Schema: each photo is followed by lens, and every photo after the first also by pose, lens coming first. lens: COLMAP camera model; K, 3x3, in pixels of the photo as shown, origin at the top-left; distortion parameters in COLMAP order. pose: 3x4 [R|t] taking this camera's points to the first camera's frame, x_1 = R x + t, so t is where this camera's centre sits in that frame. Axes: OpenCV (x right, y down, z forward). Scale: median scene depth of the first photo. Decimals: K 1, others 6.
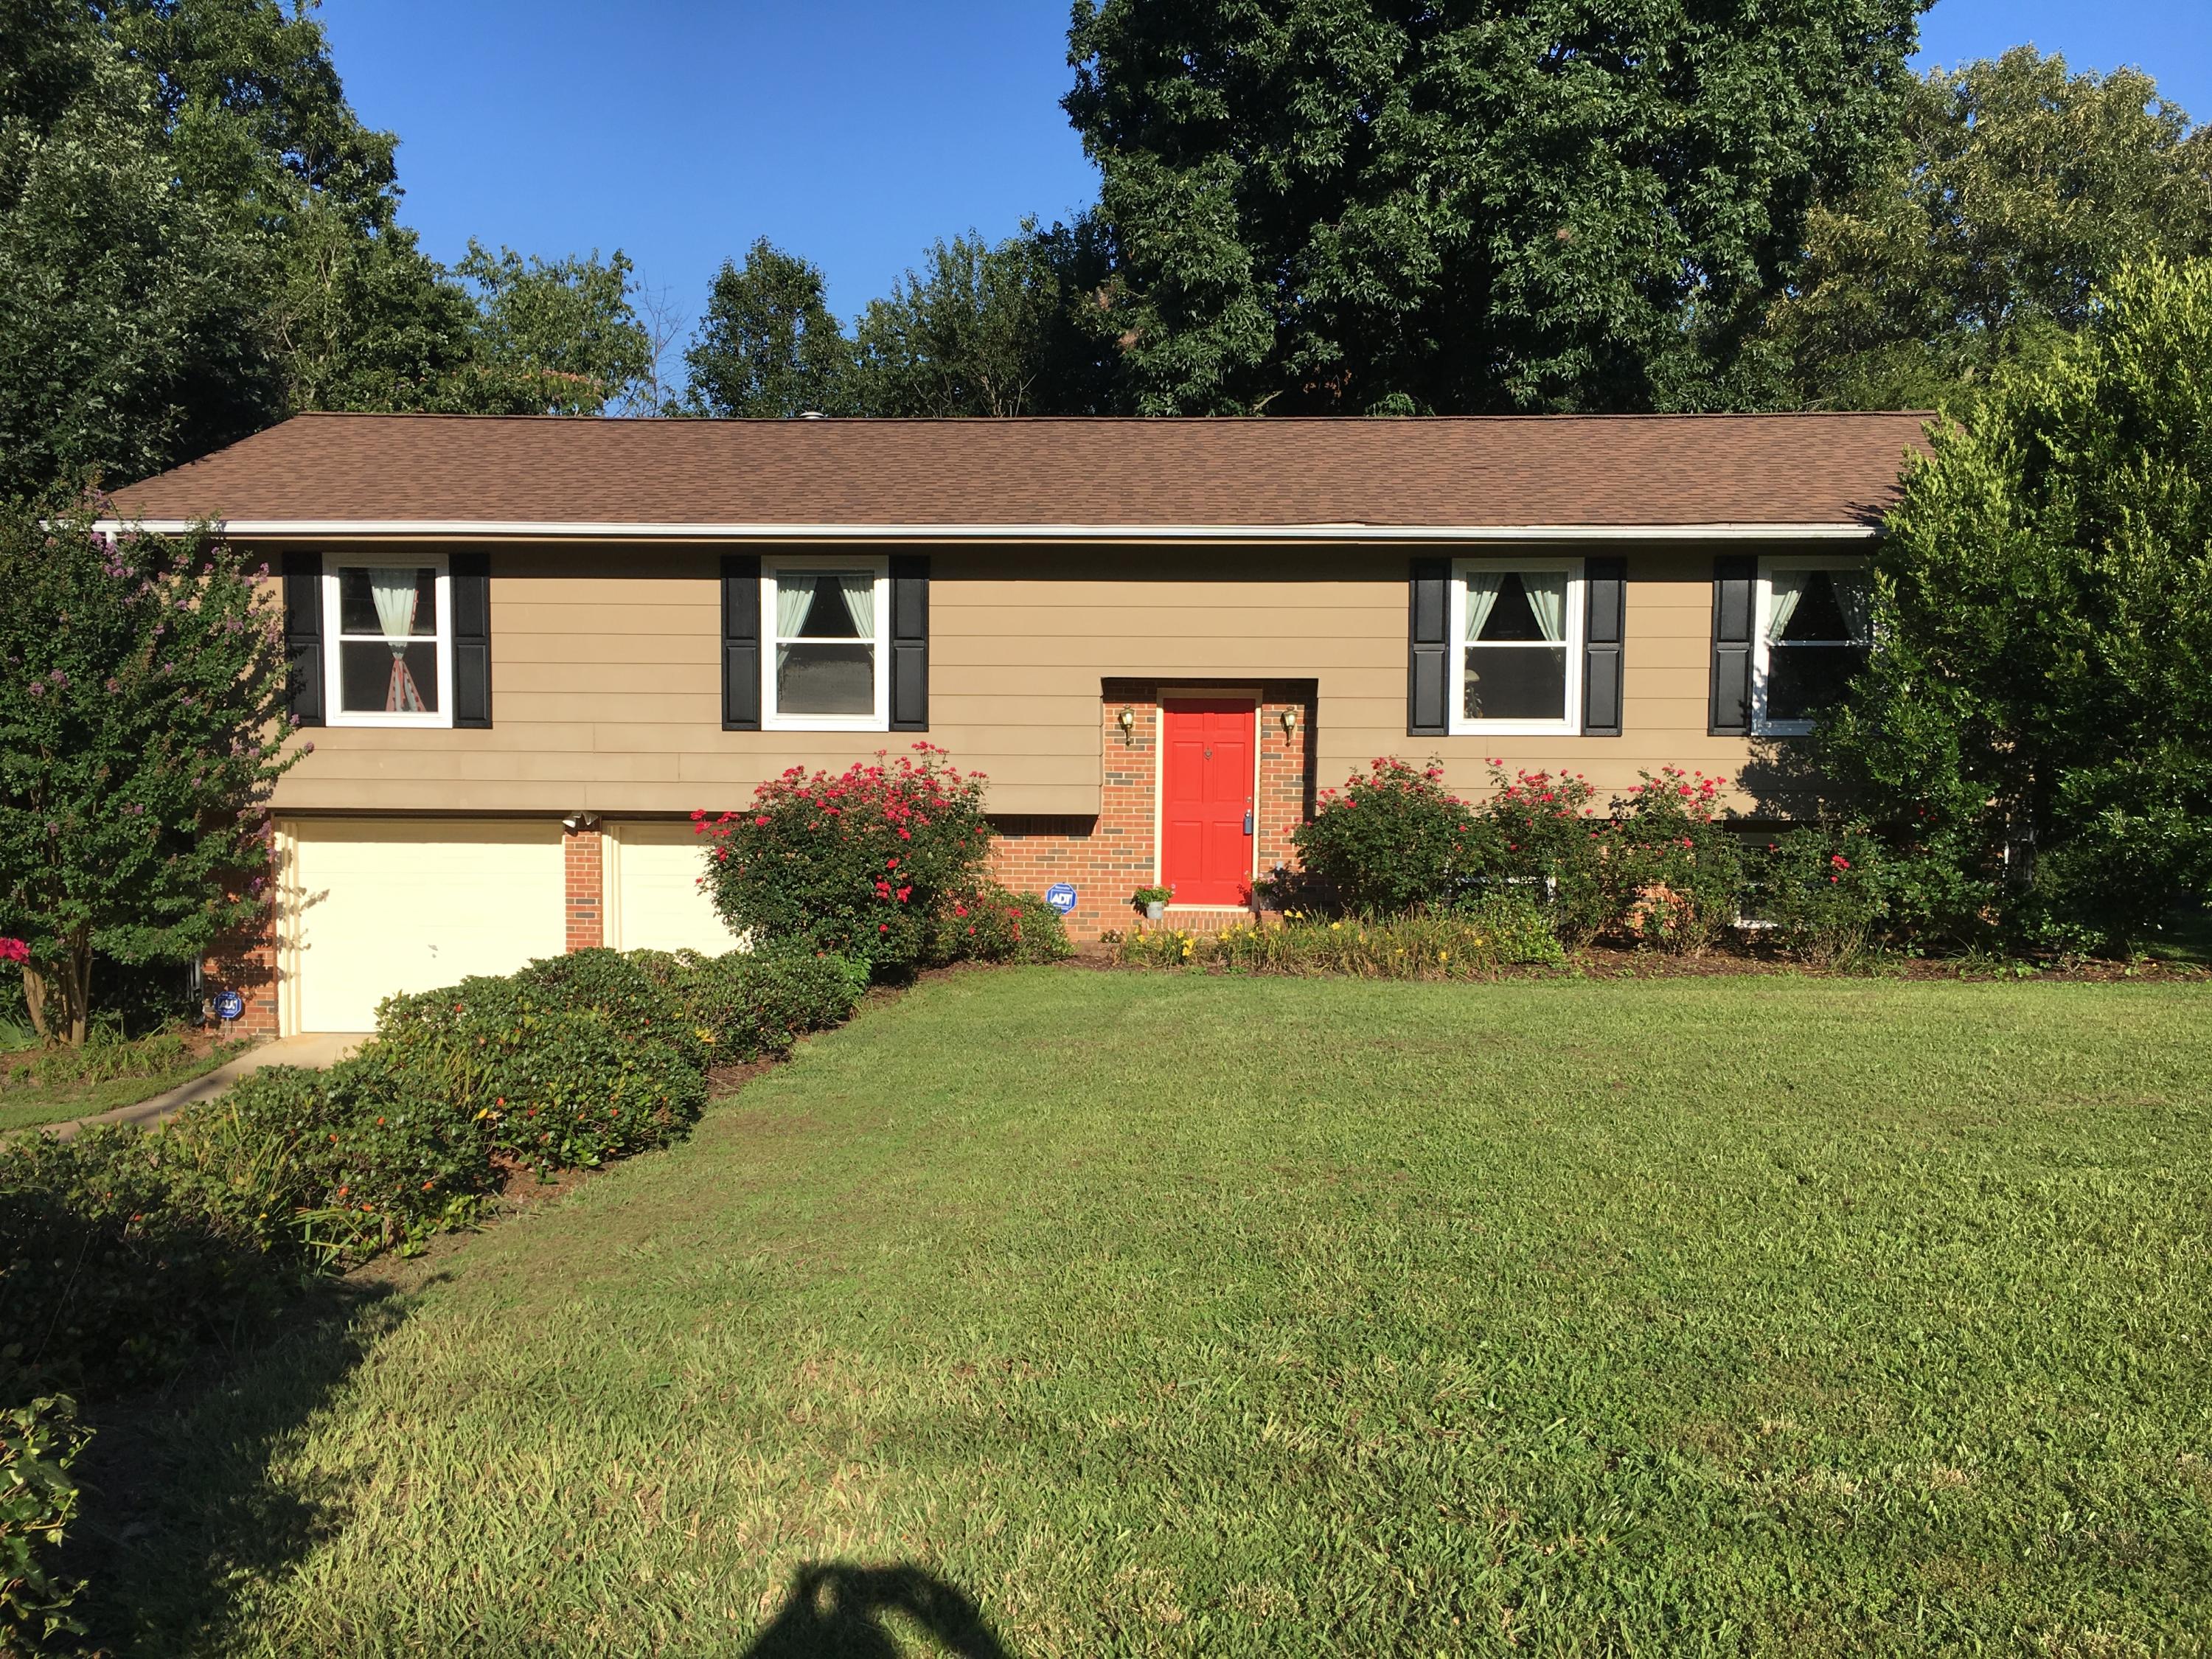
lens RADIAL K [[1918.8, 0, 1105.8], [0, 1918.8, 903.0], [0, 0, 1]] dist [0.014280, -0.002245]
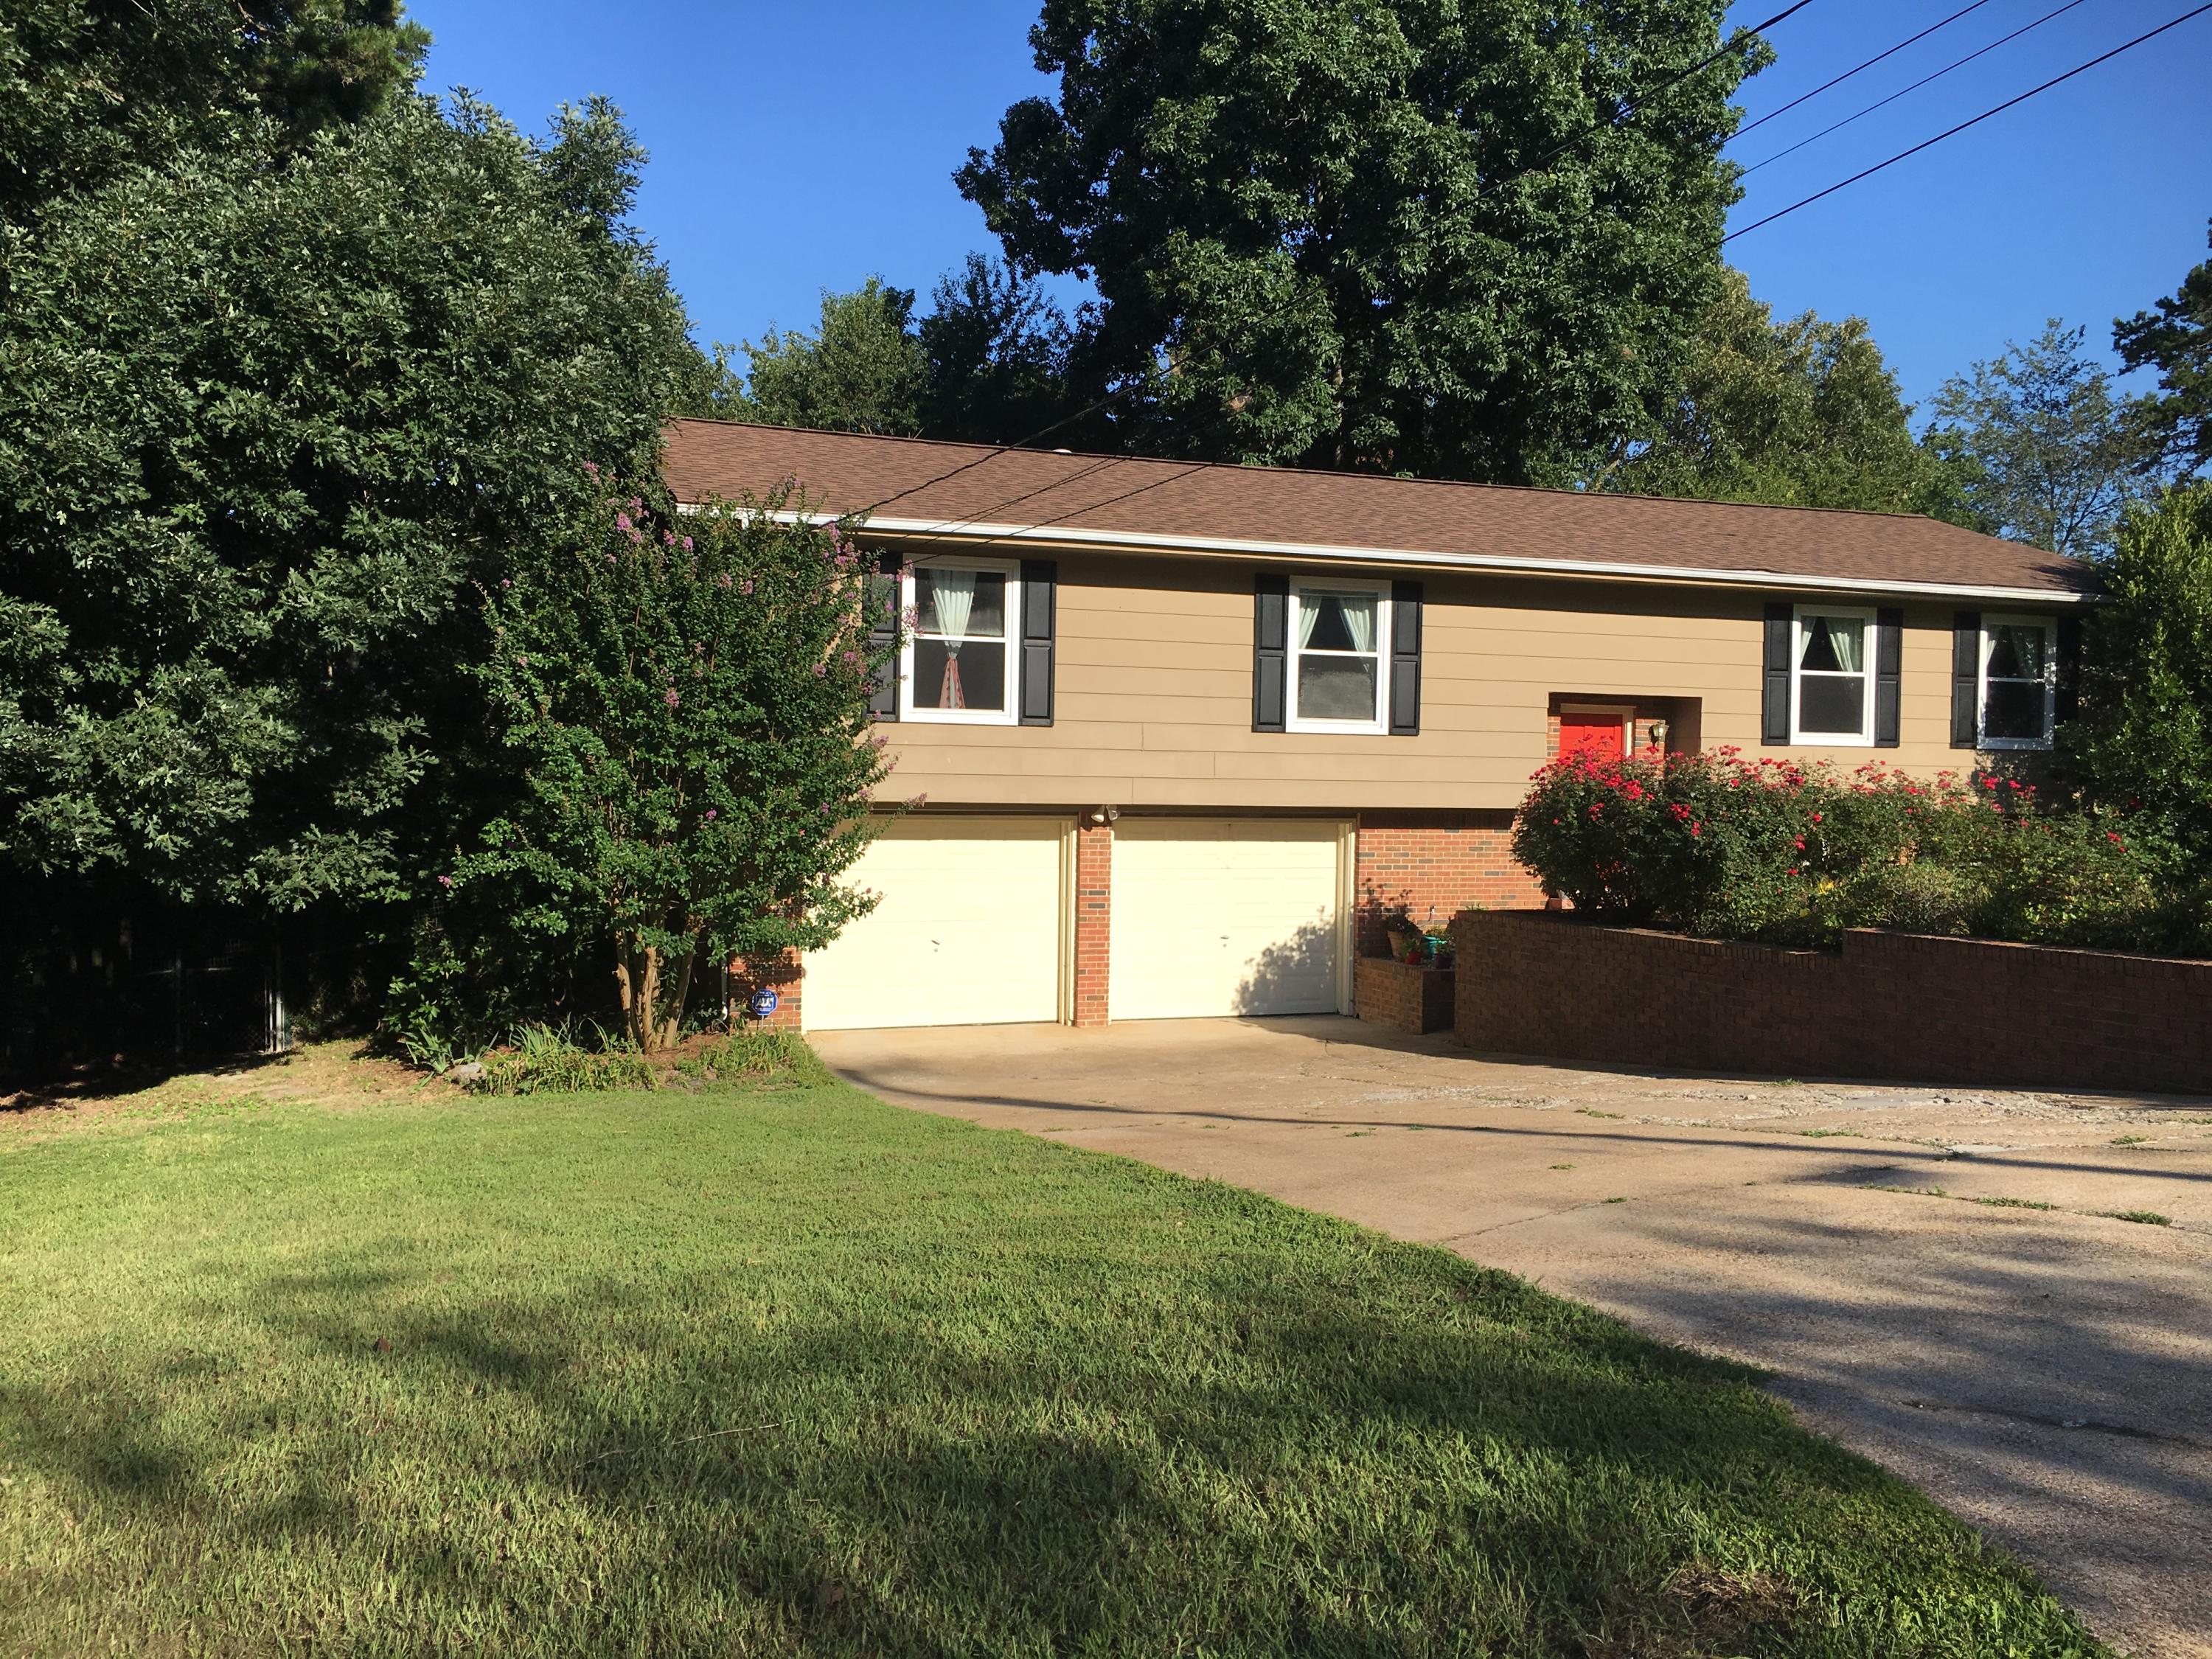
lens RADIAL K [[1896.6, 0, 1106.0], [0, 1896.6, 829.5], [0, 0, 1]] dist [0.055258, -0.003982]
pose [[0.911814, -0.004618, 0.410578, -0.720029], [0.015962, 0.999580, -0.024206, -0.009680], [-0.410294, 0.028625, 0.911504, 0.052459]]
